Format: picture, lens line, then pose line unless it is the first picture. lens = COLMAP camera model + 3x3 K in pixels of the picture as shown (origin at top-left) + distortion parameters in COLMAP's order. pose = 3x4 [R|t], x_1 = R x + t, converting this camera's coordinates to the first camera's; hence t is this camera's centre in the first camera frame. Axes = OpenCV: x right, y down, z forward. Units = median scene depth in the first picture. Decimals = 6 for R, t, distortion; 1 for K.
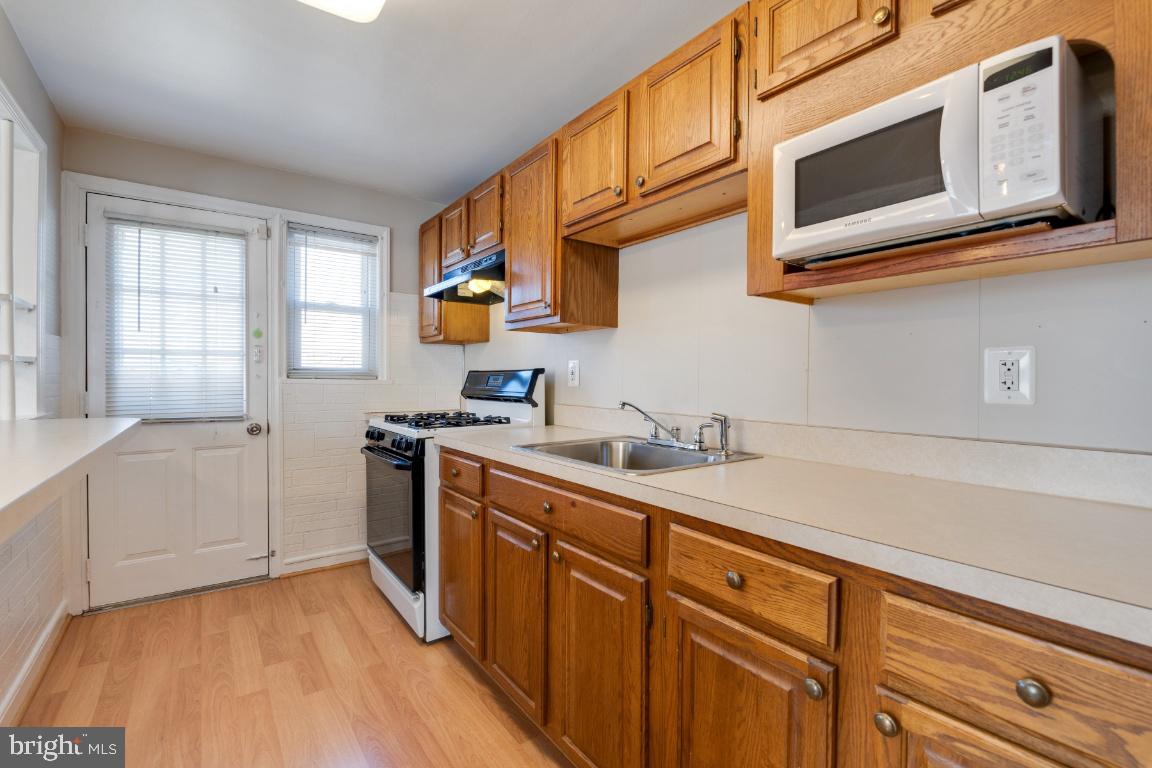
lens RADIAL K [[517.4, 0, 576.0], [0, 517.4, 384.0], [0, 0, 1]] dist [-0.001993, -0.000232]
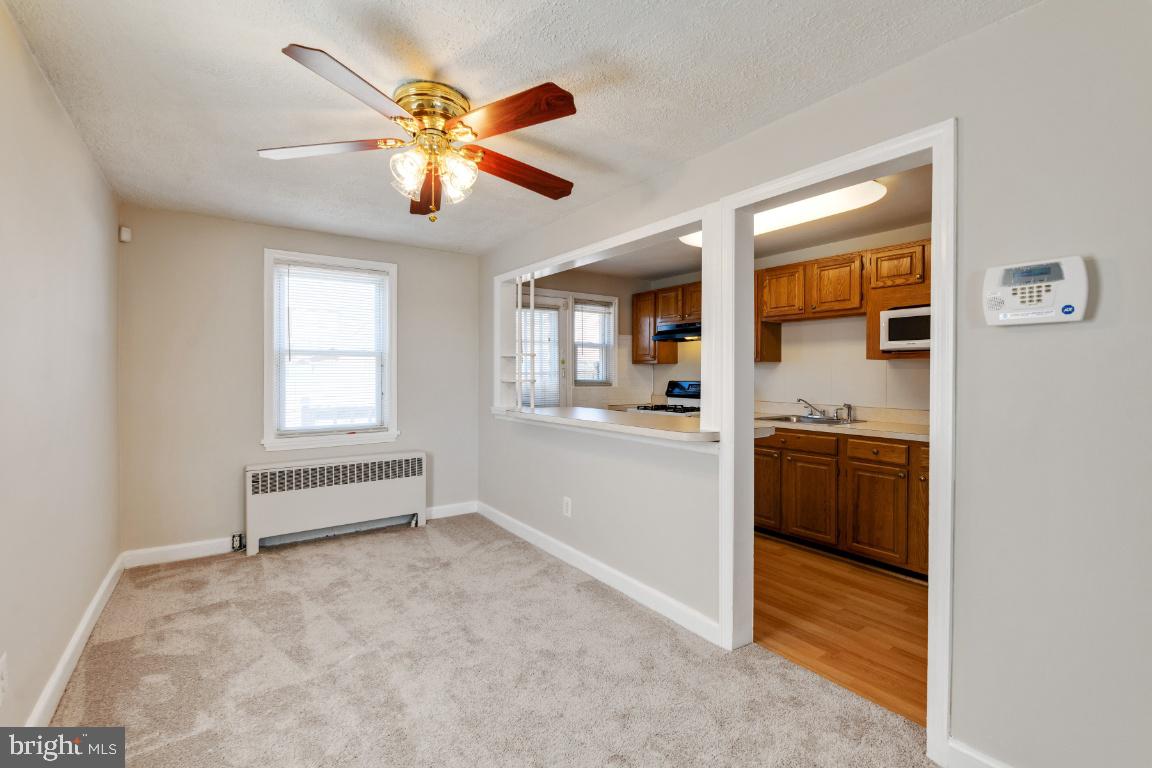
lens RADIAL K [[516.5, 0, 576.1], [0, 516.5, 379.7], [0, 0, 1]] dist [-0.000505, -0.000154]
pose [[0.999594, -0.002420, -0.028384, -0.915081], [0.002380, 0.999996, -0.001462, -0.055003], [0.028387, 0.001394, 0.999596, -1.435105]]
